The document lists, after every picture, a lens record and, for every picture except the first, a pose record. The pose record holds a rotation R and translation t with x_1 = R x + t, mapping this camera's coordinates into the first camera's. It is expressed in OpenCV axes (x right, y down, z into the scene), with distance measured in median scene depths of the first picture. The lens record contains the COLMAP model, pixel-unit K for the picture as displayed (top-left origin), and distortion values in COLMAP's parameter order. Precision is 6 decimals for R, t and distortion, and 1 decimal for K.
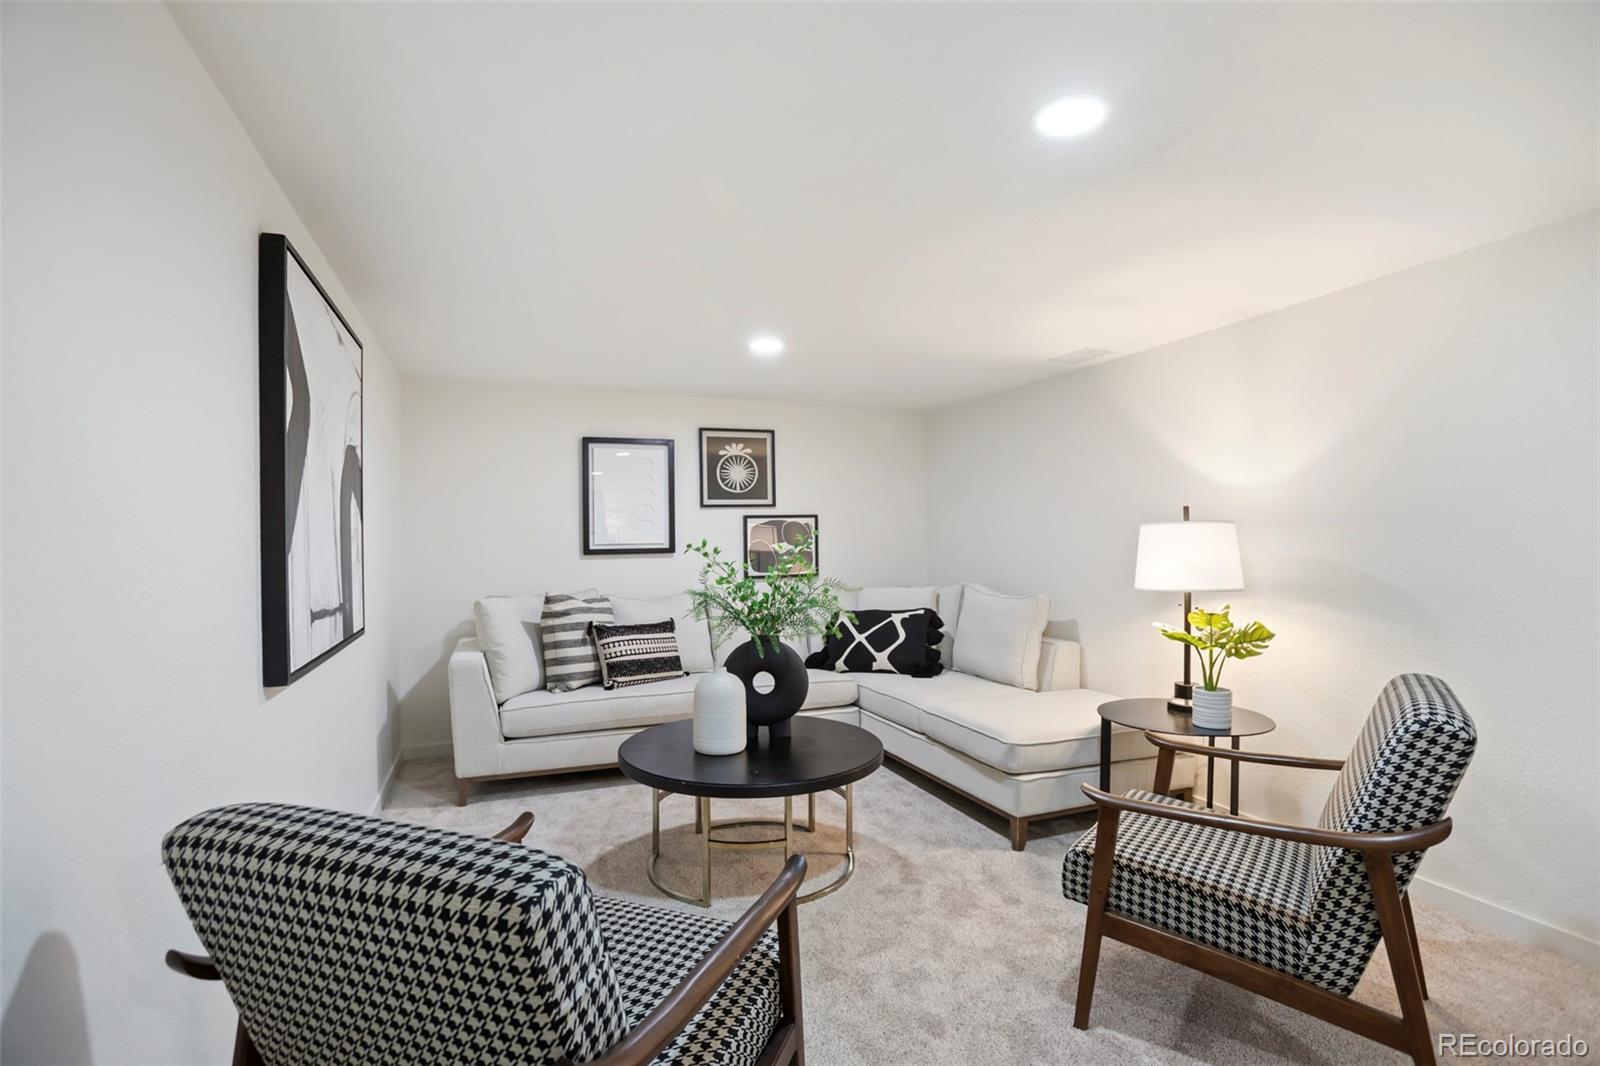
lens RADIAL K [[746.6, 0, 800.0], [0, 746.6, 533.0], [0, 0, 1]] dist [-0.077178, 0.027560]
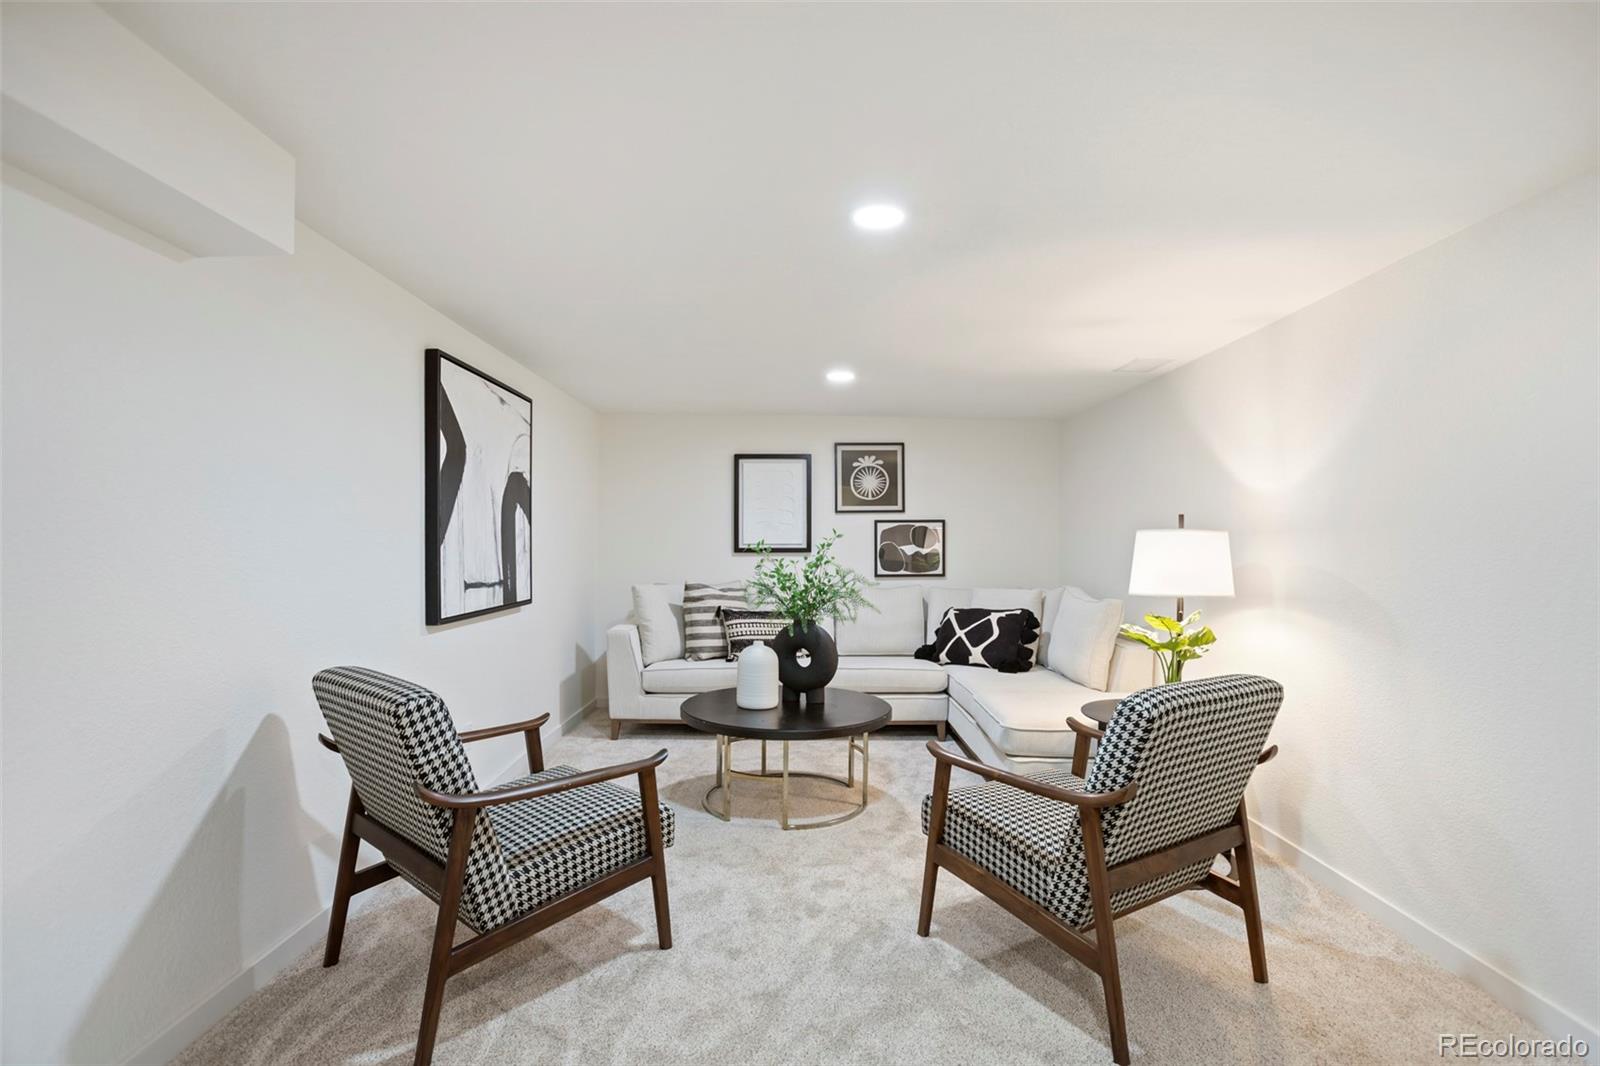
lens RADIAL K [[758.0, 0, 809.4], [0, 758.0, 550.2], [0, 0, 1]] dist [-0.083700, 0.029255]
pose [[0.934200, 0.017874, -0.356303, 0.305866], [-0.010995, 0.999712, 0.021324, -0.002052], [0.356581, -0.016003, 0.934127, -0.121705]]
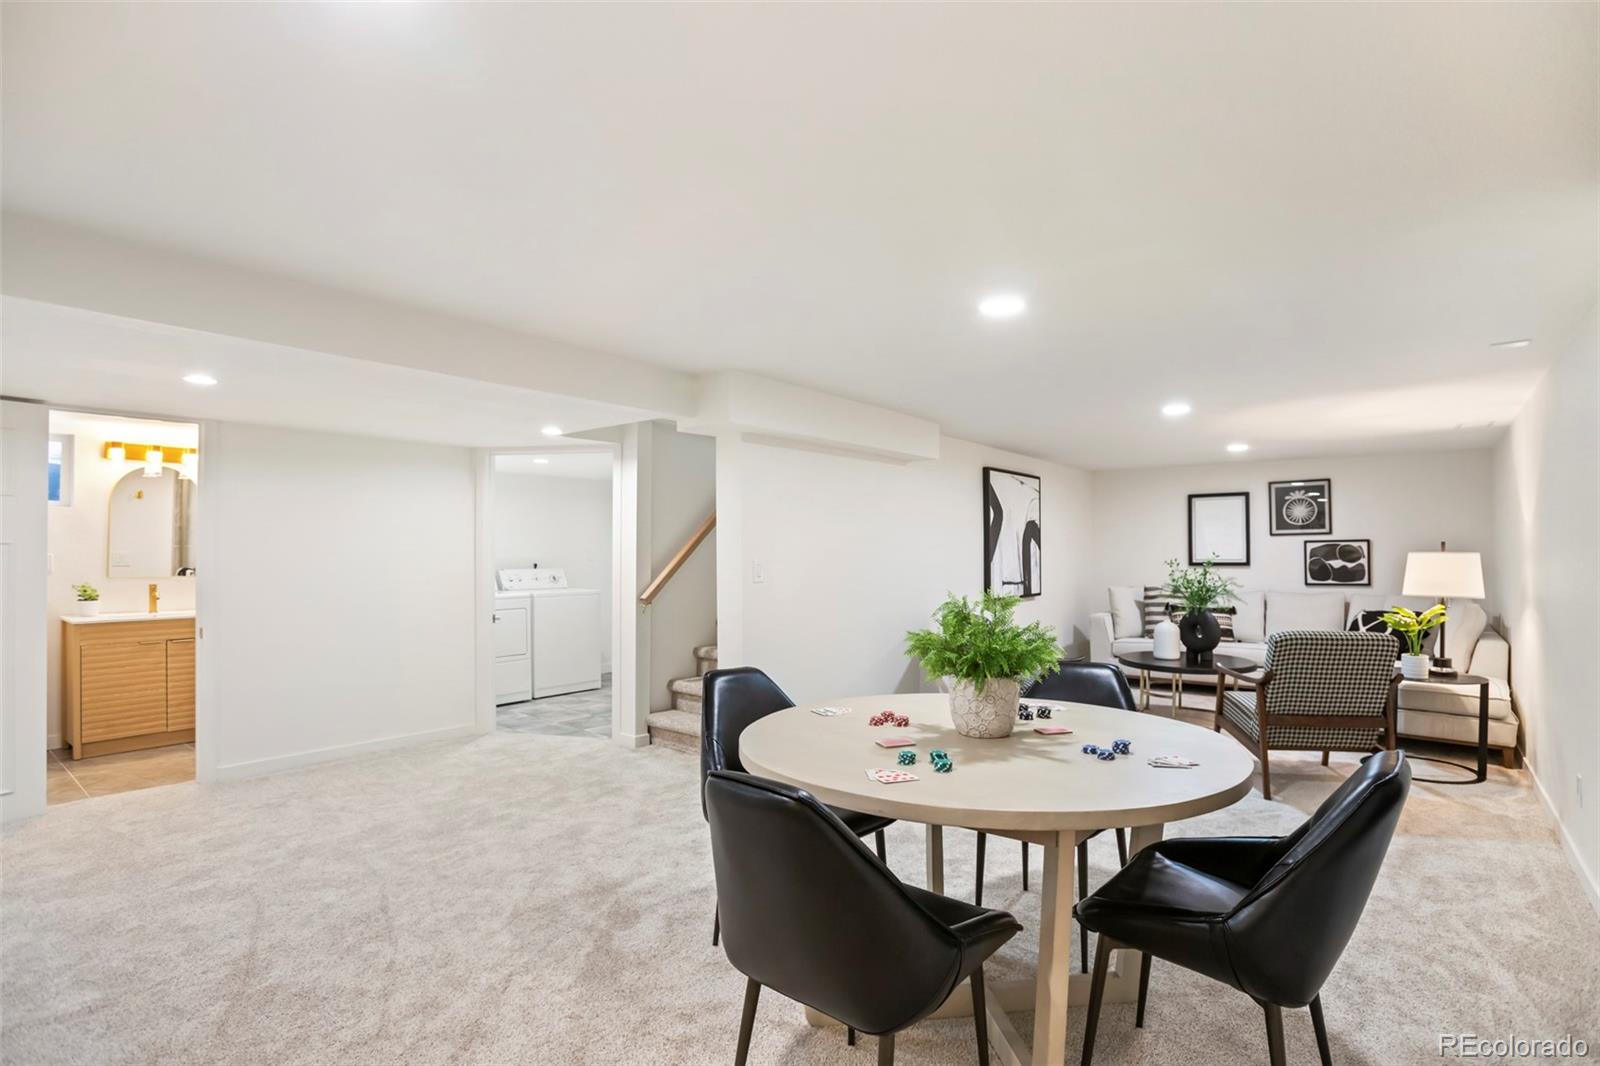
lens RADIAL K [[758.0, 0, 809.4], [0, 758.0, 550.2], [0, 0, 1]] dist [-0.083700, 0.029255]
pose [[0.485042, 0.004527, -0.874479, 0.888508], [0.005561, 0.999950, 0.008261, -0.028299], [0.874473, -0.008870, 0.484993, -0.652603]]
